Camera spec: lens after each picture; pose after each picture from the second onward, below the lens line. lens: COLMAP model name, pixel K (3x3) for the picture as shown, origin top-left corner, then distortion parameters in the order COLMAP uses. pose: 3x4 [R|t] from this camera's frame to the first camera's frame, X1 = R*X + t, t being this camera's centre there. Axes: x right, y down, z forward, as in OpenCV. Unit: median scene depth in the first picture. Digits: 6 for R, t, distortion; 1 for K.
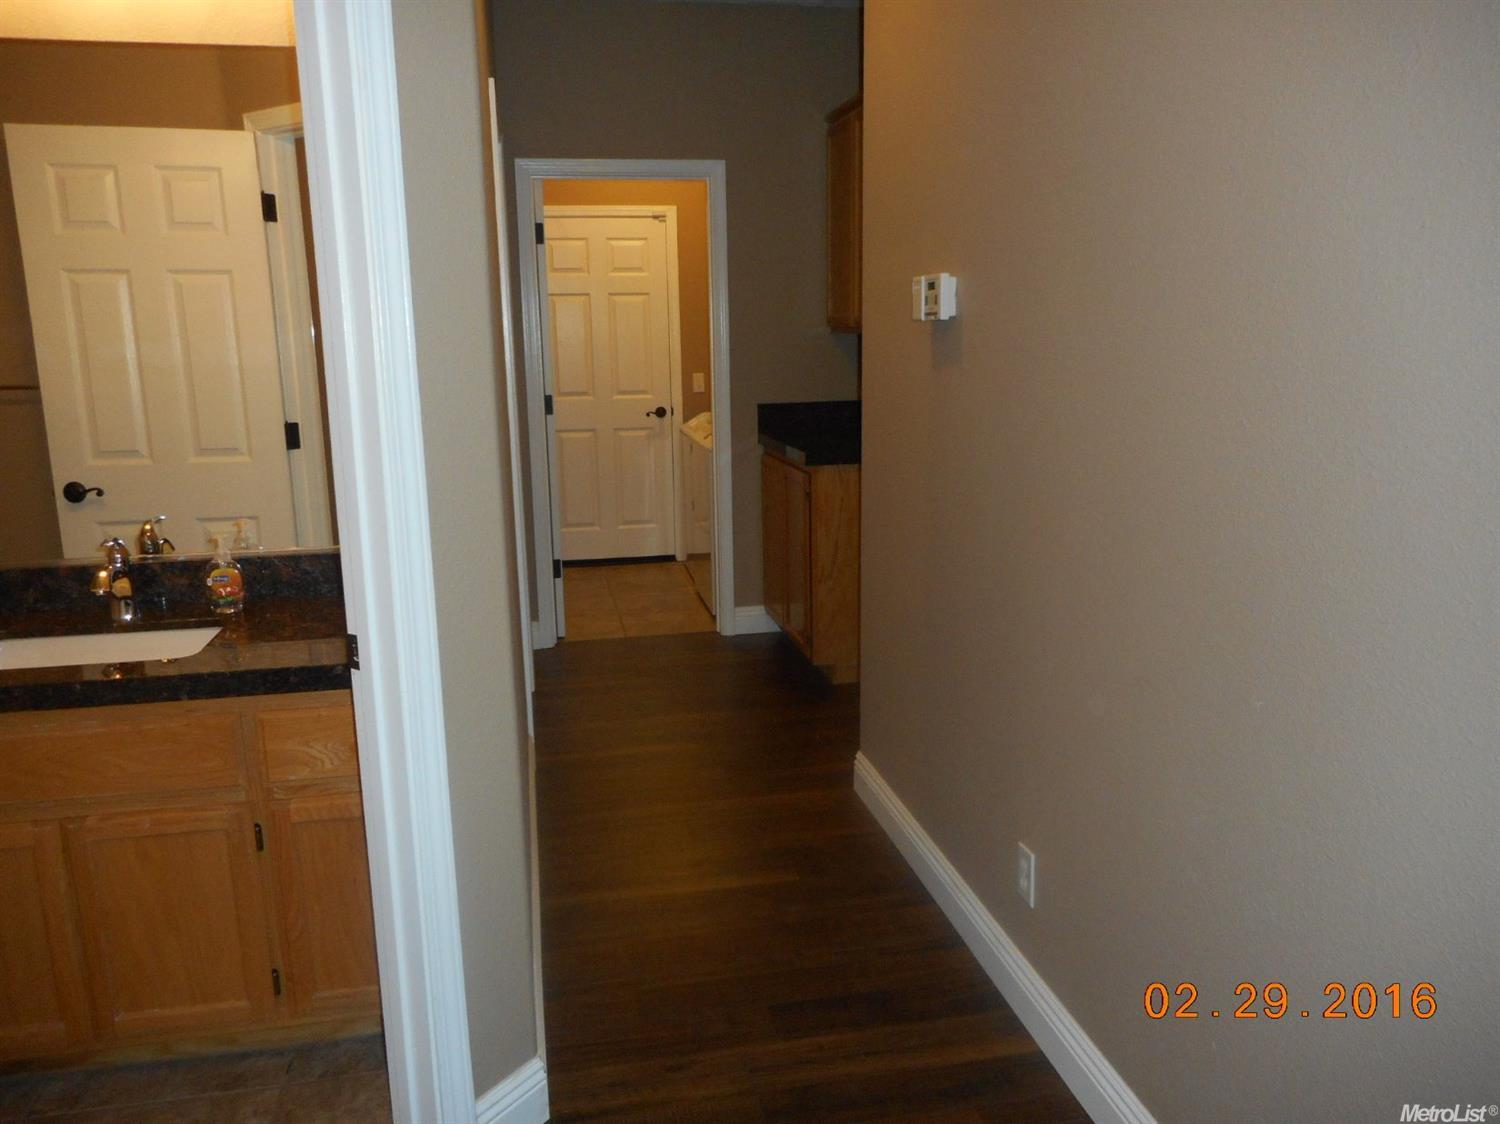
lens RADIAL K [[1113.2, 0, 750.0], [0, 1113.2, 562.0], [0, 0, 1]] dist [0.000257, 0.006887]
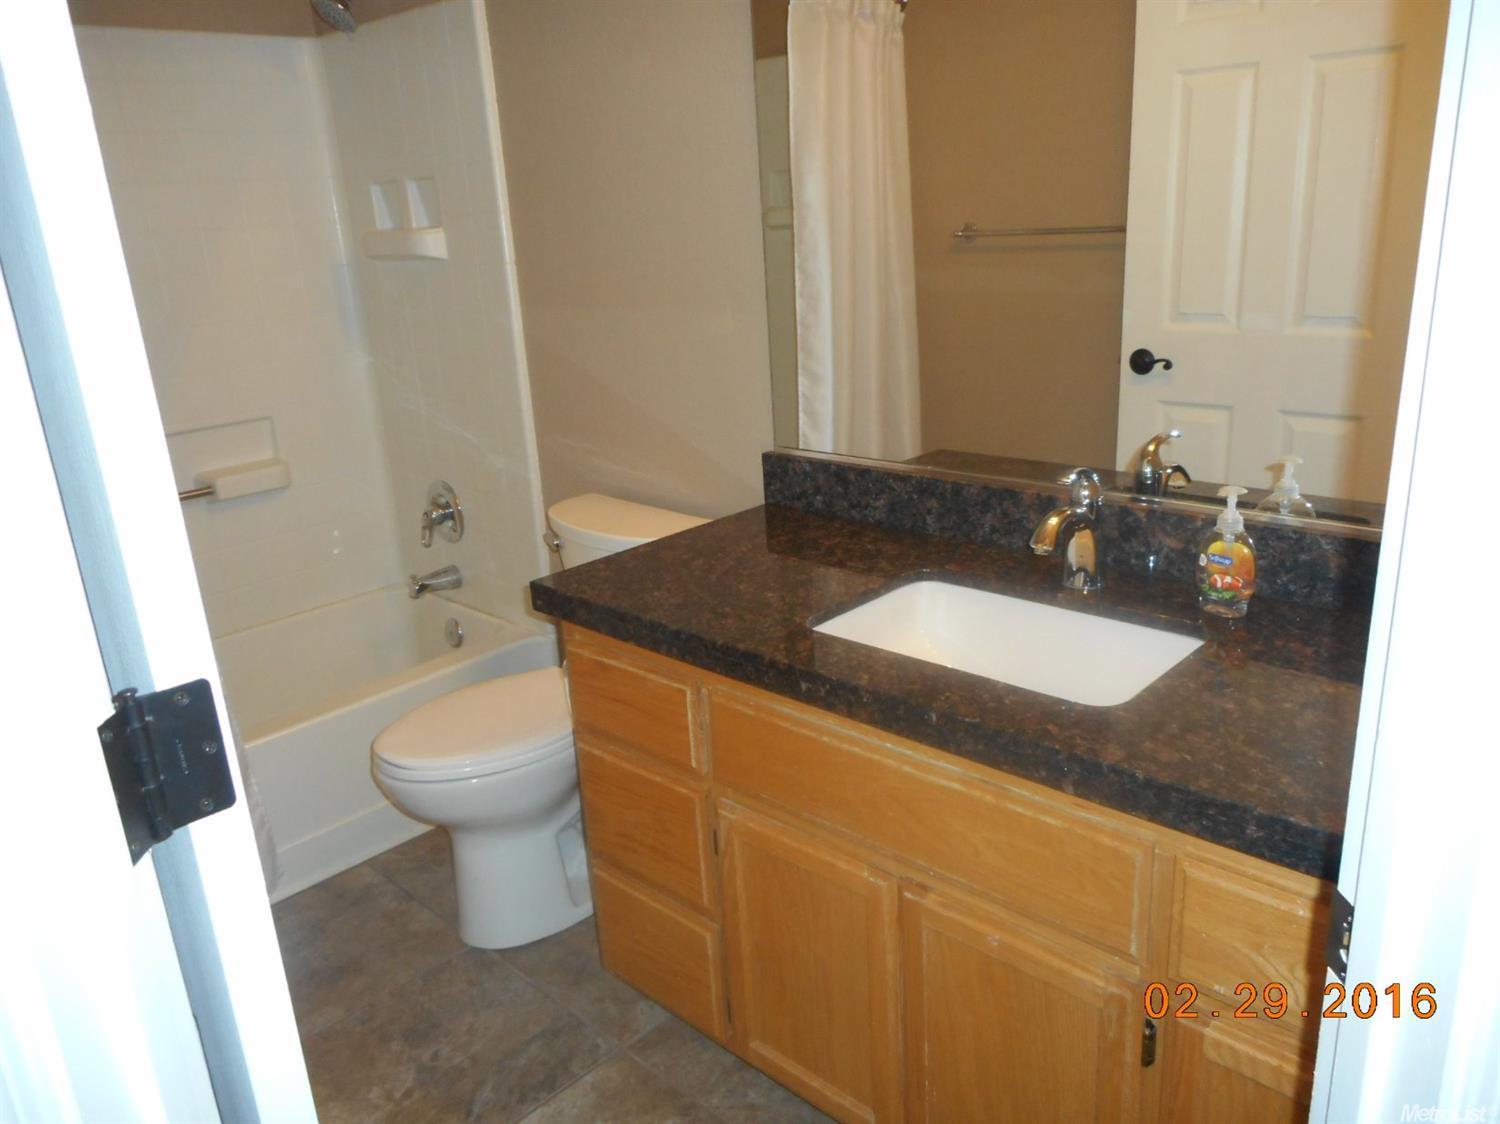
lens RADIAL K [[1113.2, 0, 750.0], [0, 1113.2, 562.0], [0, 0, 1]] dist [0.000257, 0.006887]
pose [[0.568817, 0.233150, -0.788726, -0.140210], [-0.117492, 0.972178, 0.202645, -0.076398], [0.814029, -0.022599, 0.580385, 0.435412]]
